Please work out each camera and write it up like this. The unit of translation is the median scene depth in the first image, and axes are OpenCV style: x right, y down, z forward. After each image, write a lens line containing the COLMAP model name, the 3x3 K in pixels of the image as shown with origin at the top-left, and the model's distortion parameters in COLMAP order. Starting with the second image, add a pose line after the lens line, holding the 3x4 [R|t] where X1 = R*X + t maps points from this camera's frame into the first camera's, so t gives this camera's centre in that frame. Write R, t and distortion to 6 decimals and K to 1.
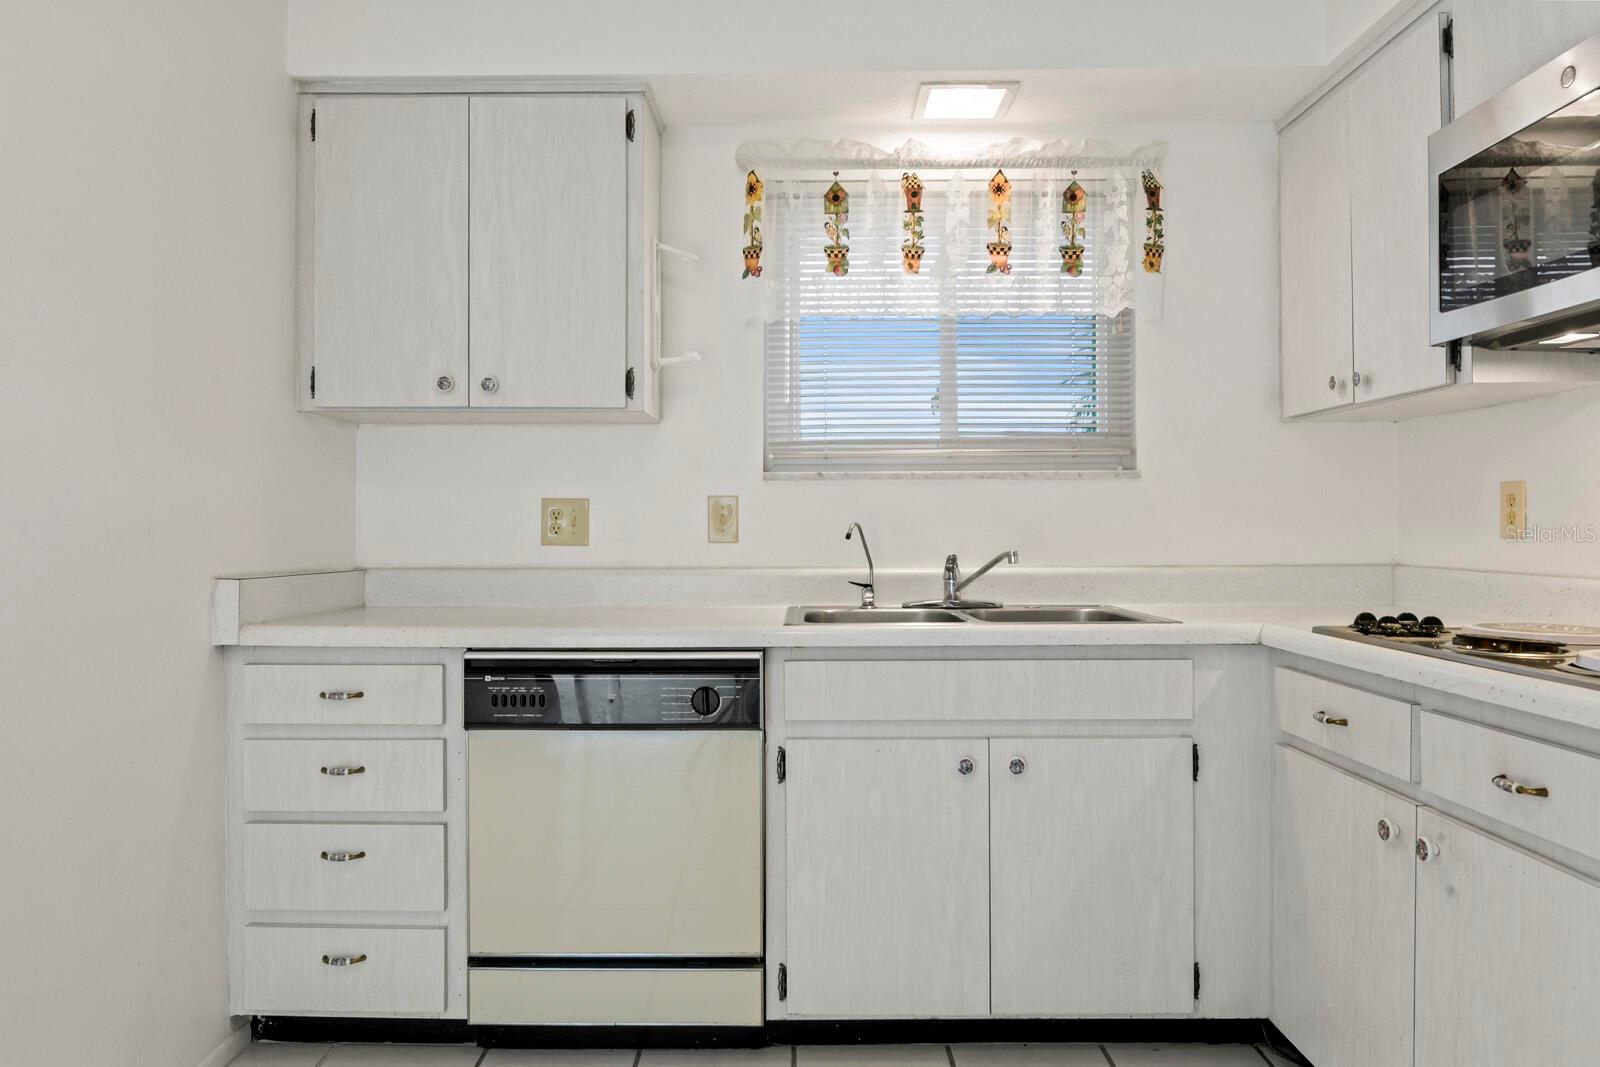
lens RADIAL K [[1087.7, 0, 797.5], [0, 1087.7, 528.7], [0, 0, 1]] dist [-0.010097, -0.010981]
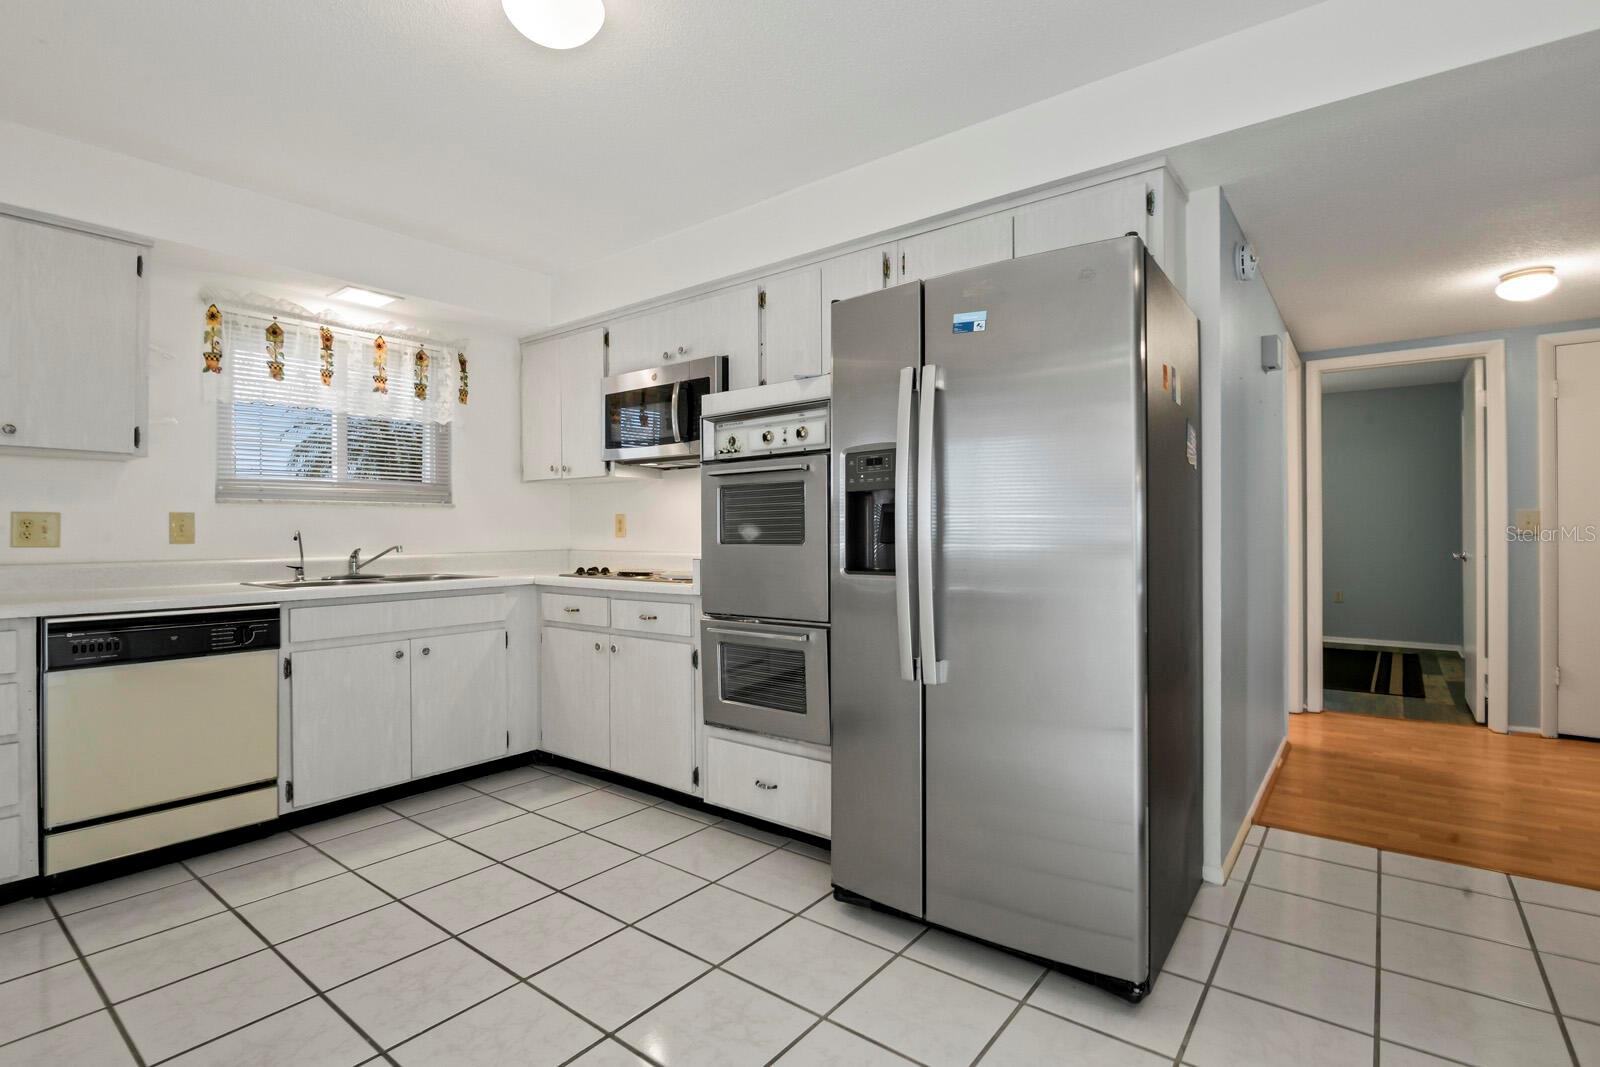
lens RADIAL K [[753.5, 0, 804.4], [0, 753.5, 522.8], [0, 0, 1]] dist [-0.008021, -0.005389]
pose [[0.615343, 0.009347, 0.788204, -0.404845], [0.003511, 0.999887, -0.014599, 0.002441], [-0.788251, 0.011751, 0.615241, -0.361560]]
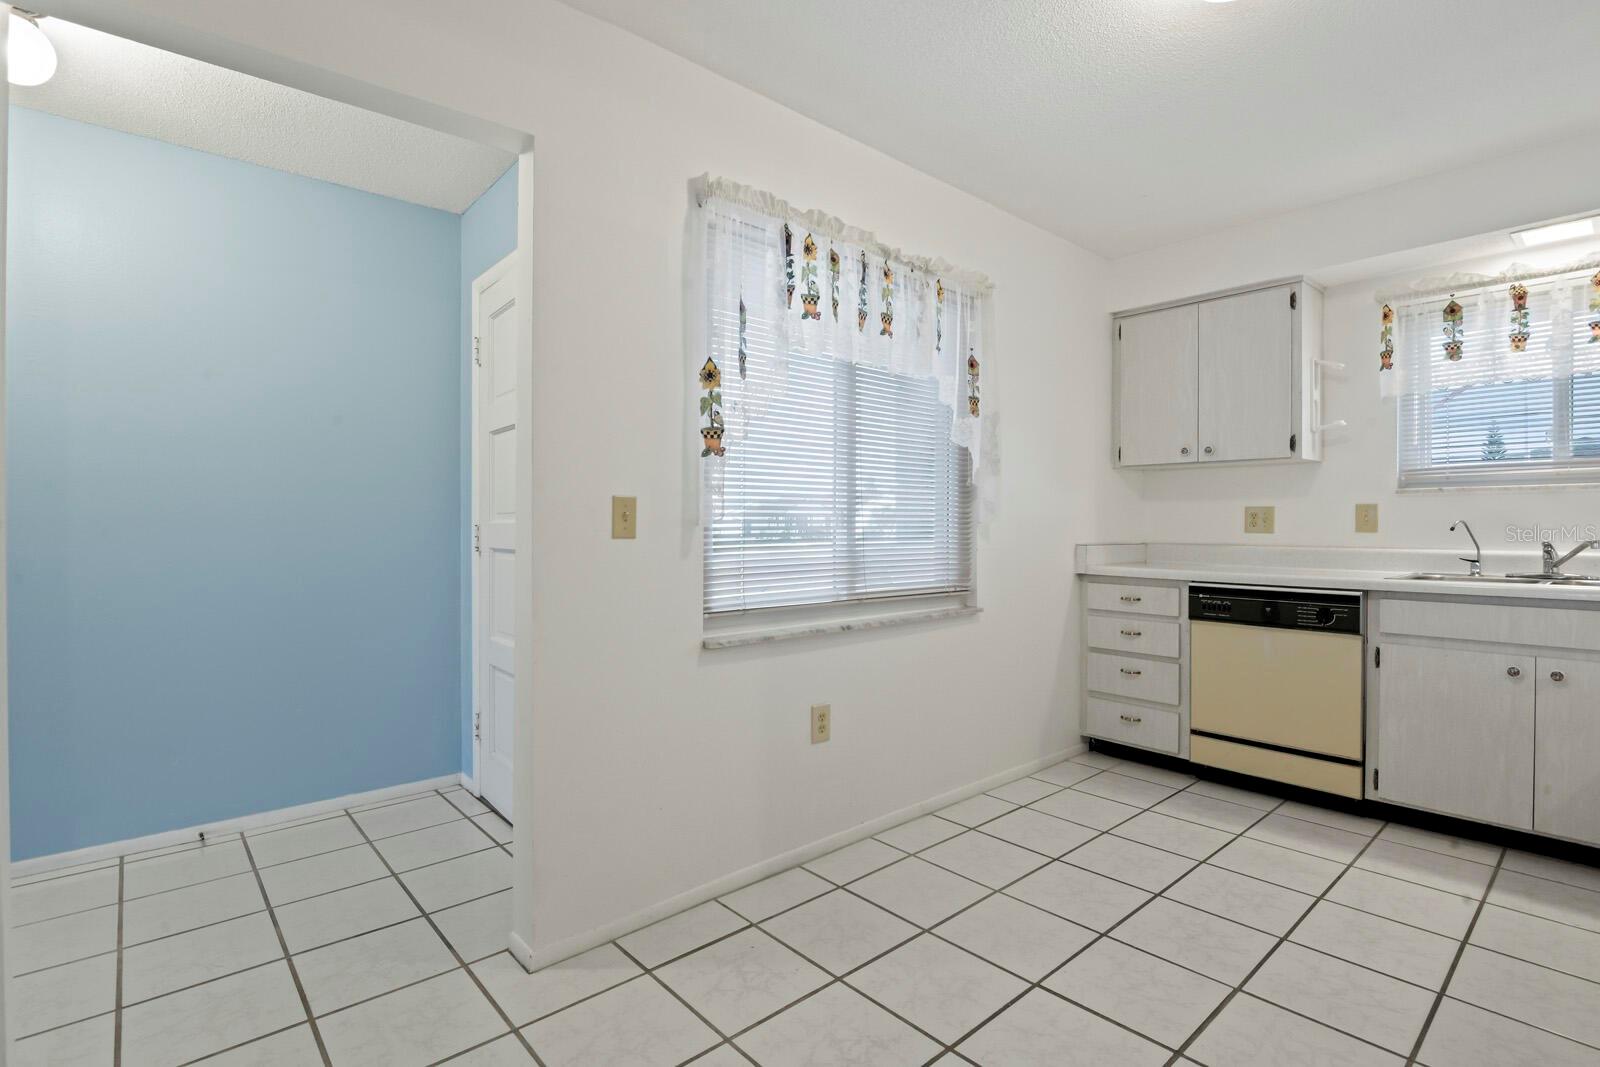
lens RADIAL K [[753.5, 0, 795.5], [0, 753.5, 525.7], [0, 0, 1]] dist [-0.008021, -0.005389]
pose [[0.661981, 0.004117, -0.749509, 0.238703], [-0.002868, 0.999992, 0.002959, 0.002055], [0.749515, 0.000191, 0.661988, -0.456314]]
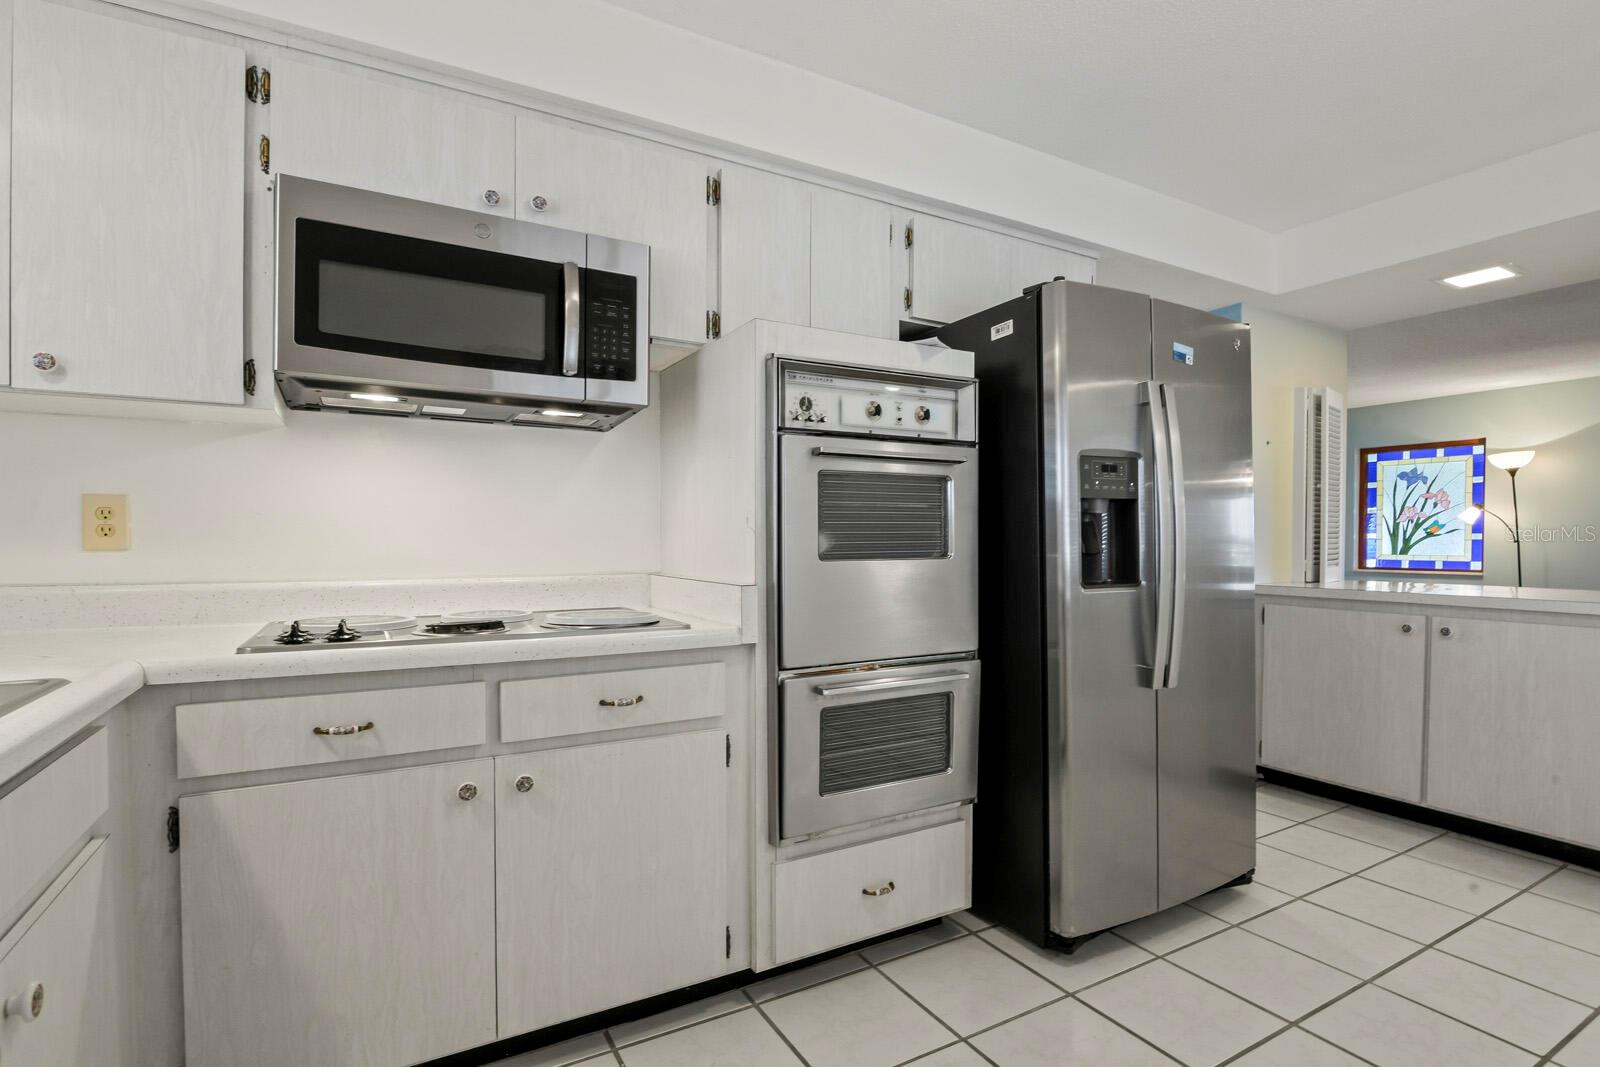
lens RADIAL K [[753.5, 0, 784.7], [0, 753.5, 546.6], [0, 0, 1]] dist [-0.008021, -0.005389]
pose [[-0.473742, -0.004421, 0.880652, -0.240131], [-0.000494, 0.999989, 0.004754, 0.001199], [-0.880663, 0.001817, -0.473739, 0.724764]]
